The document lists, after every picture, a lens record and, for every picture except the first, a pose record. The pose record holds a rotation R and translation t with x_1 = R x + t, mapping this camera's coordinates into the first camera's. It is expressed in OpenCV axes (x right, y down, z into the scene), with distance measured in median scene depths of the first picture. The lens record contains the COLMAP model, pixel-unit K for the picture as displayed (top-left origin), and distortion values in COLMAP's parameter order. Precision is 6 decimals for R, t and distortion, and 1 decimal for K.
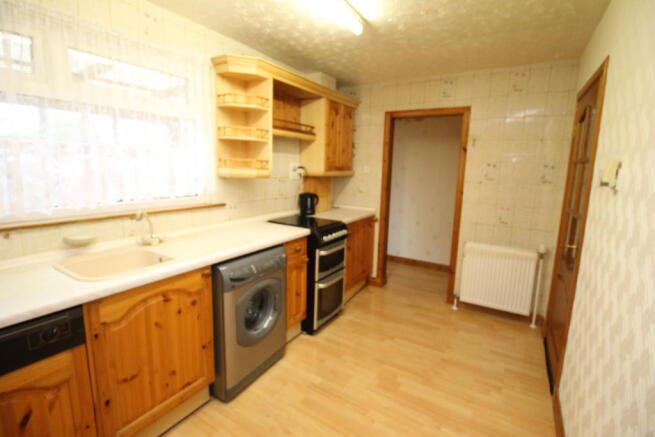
lens RADIAL K [[305.0, 0, 328.3], [0, 305.0, 211.9], [0, 0, 1]] dist [0.001324, -0.012902]
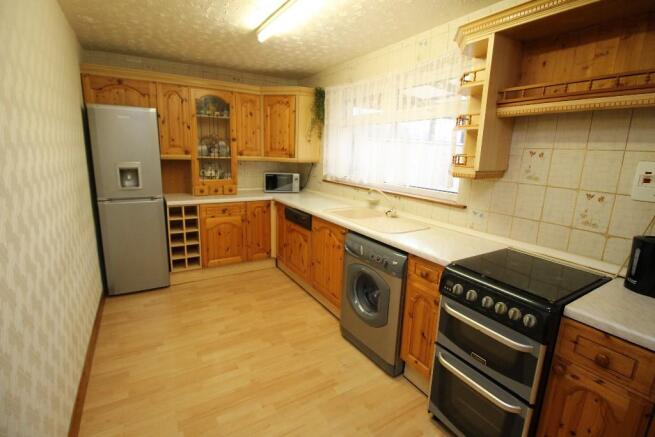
lens RADIAL K [[305.0, 0, 328.3], [0, 305.0, 211.9], [0, 0, 1]] dist [0.001324, -0.012902]
pose [[-0.447660, 0.141743, -0.882898, 0.784598], [-0.172589, 0.955096, 0.240842, -0.198330], [0.877390, 0.260194, -0.403095, 1.312259]]
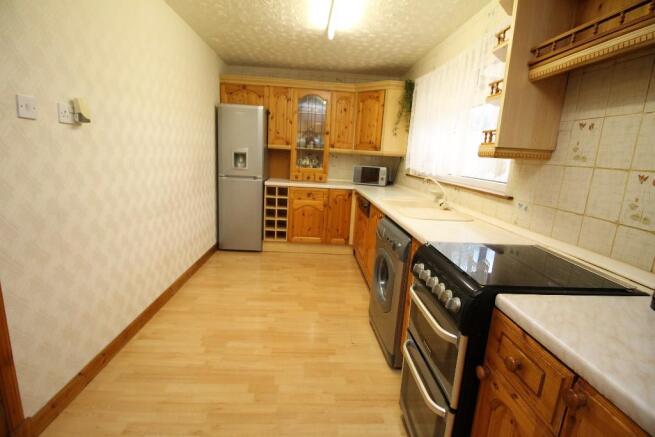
lens RADIAL K [[305.0, 0, 328.3], [0, 305.0, 211.9], [0, 0, 1]] dist [0.001324, -0.012902]
pose [[-0.813667, 0.043833, -0.579676, 0.556909], [-0.158277, 0.942779, 0.293456, -0.176939], [0.559370, 0.330525, -0.760170, 1.707841]]
